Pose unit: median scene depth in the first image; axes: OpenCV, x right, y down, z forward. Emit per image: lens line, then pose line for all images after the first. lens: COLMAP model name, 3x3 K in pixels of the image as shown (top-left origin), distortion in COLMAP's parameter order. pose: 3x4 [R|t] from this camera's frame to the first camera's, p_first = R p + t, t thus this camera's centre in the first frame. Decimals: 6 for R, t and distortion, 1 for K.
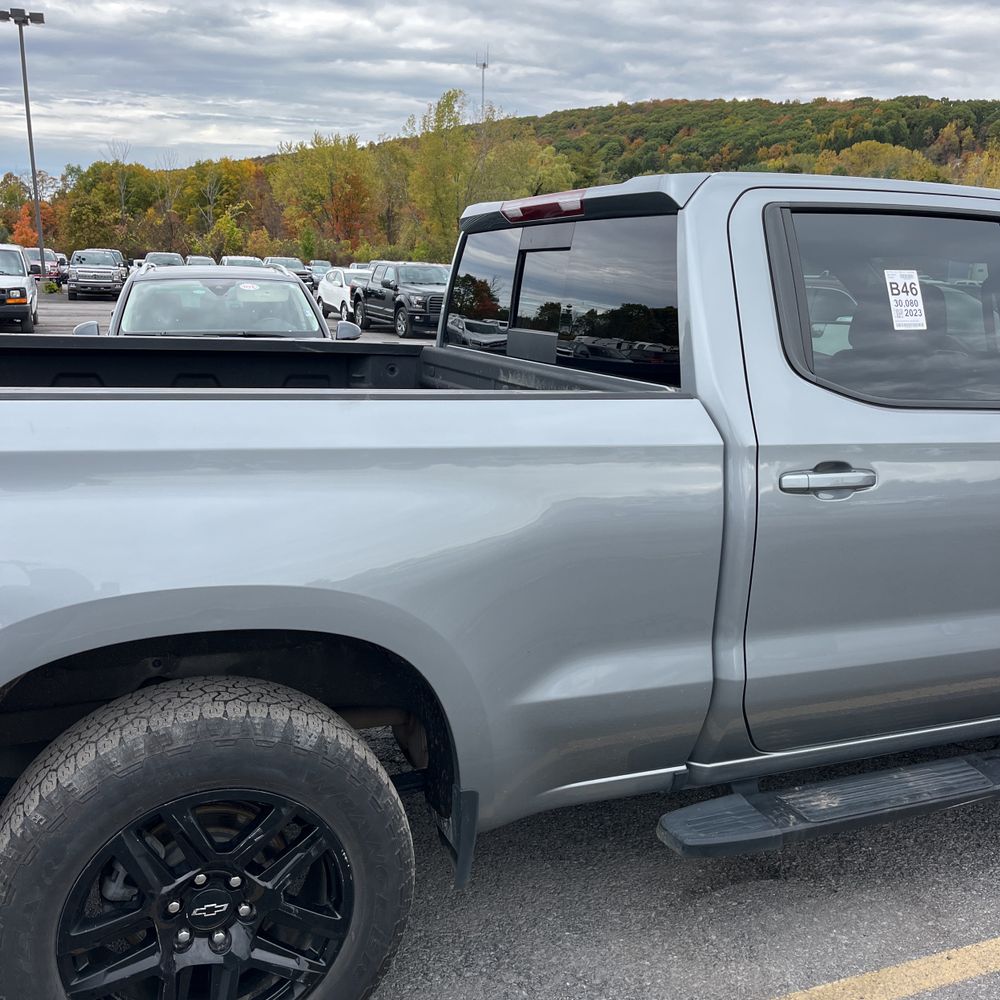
lens RADIAL K [[1012.5, 0, 490.9], [0, 1012.5, 500.3], [0, 0, 1]] dist [0.054189, -0.060053]
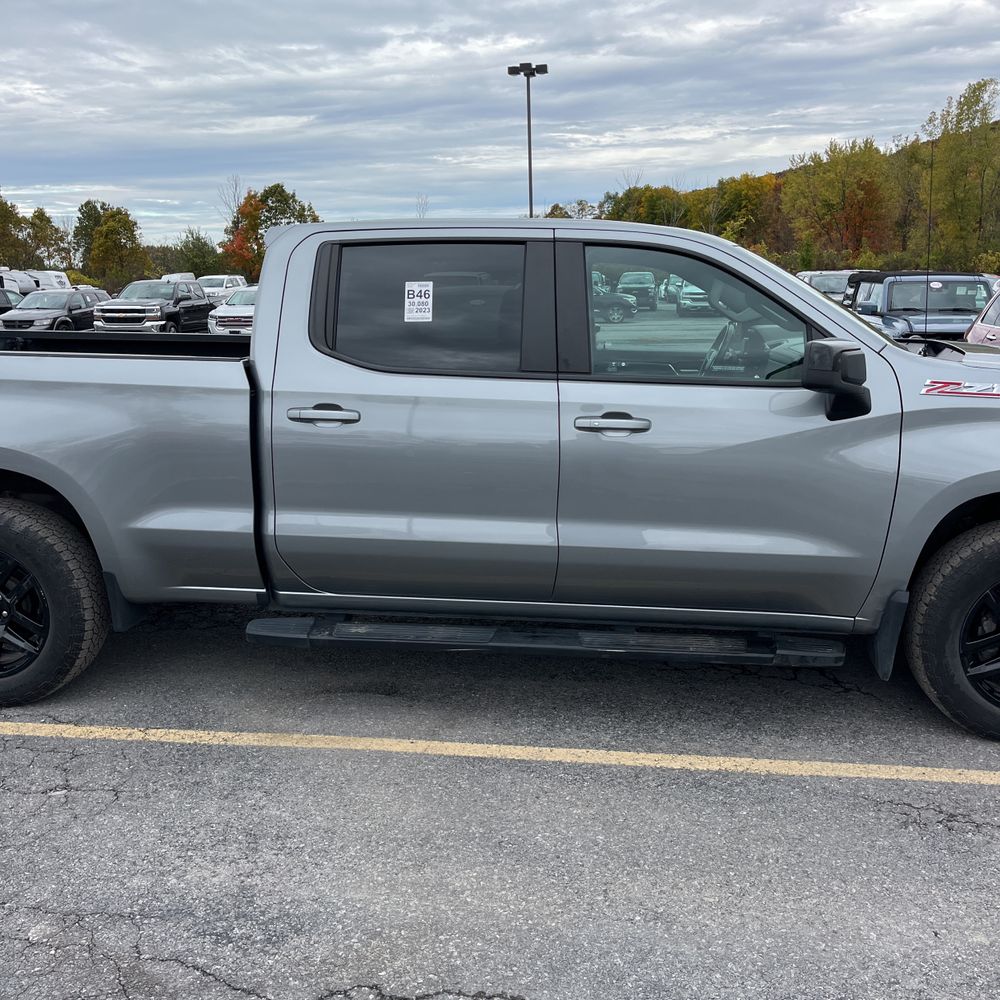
lens RADIAL K [[1012.5, 0, 490.9], [0, 1012.5, 500.3], [0, 0, 1]] dist [0.054189, -0.060053]
pose [[0.883076, 0.071345, -0.463774, 1.506376], [-0.077587, 0.996970, 0.005637, 0.097777], [0.462771, 0.031005, 0.885936, -0.329195]]
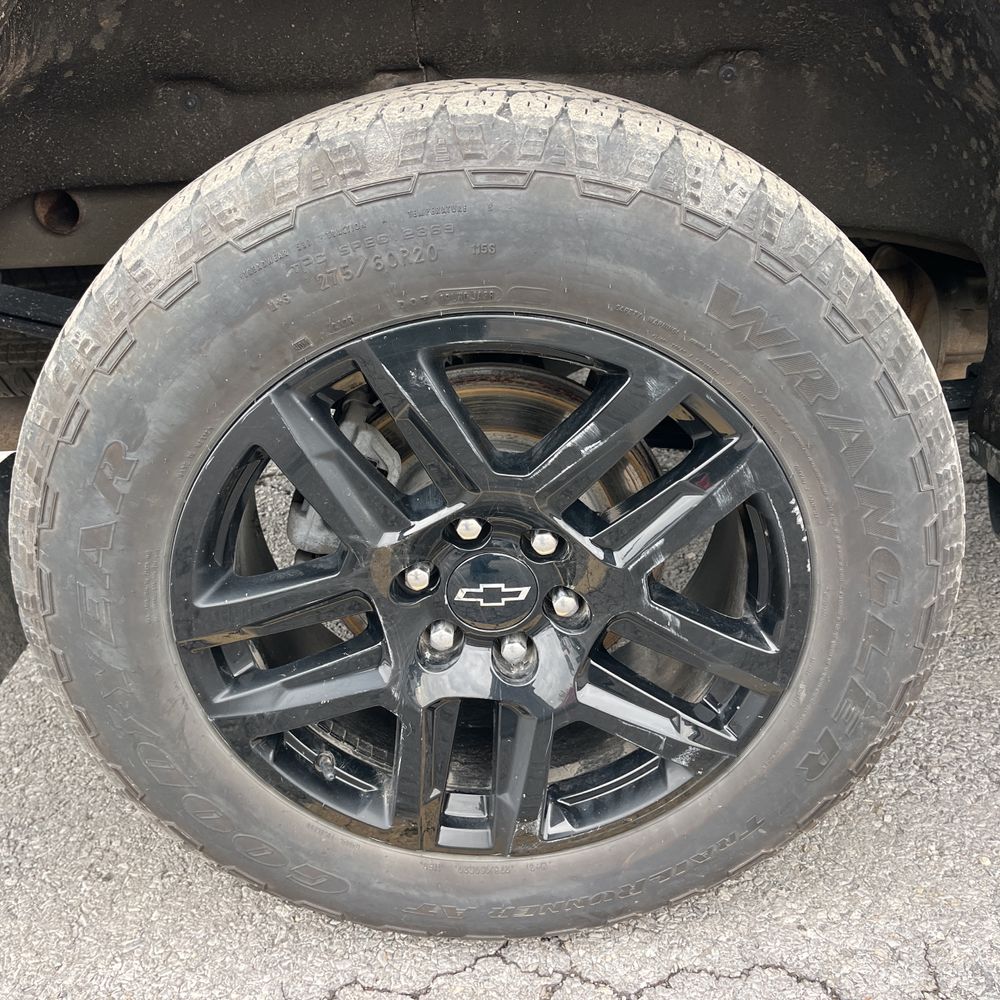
lens RADIAL K [[1012.5, 0, 490.9], [0, 1012.5, 500.3], [0, 0, 1]] dist [0.054189, -0.060053]
pose [[0.927763, 0.088806, -0.362449, -0.111230], [0.011024, 0.964324, 0.264494, 0.236180], [0.373007, -0.249384, 0.893685, 0.595627]]
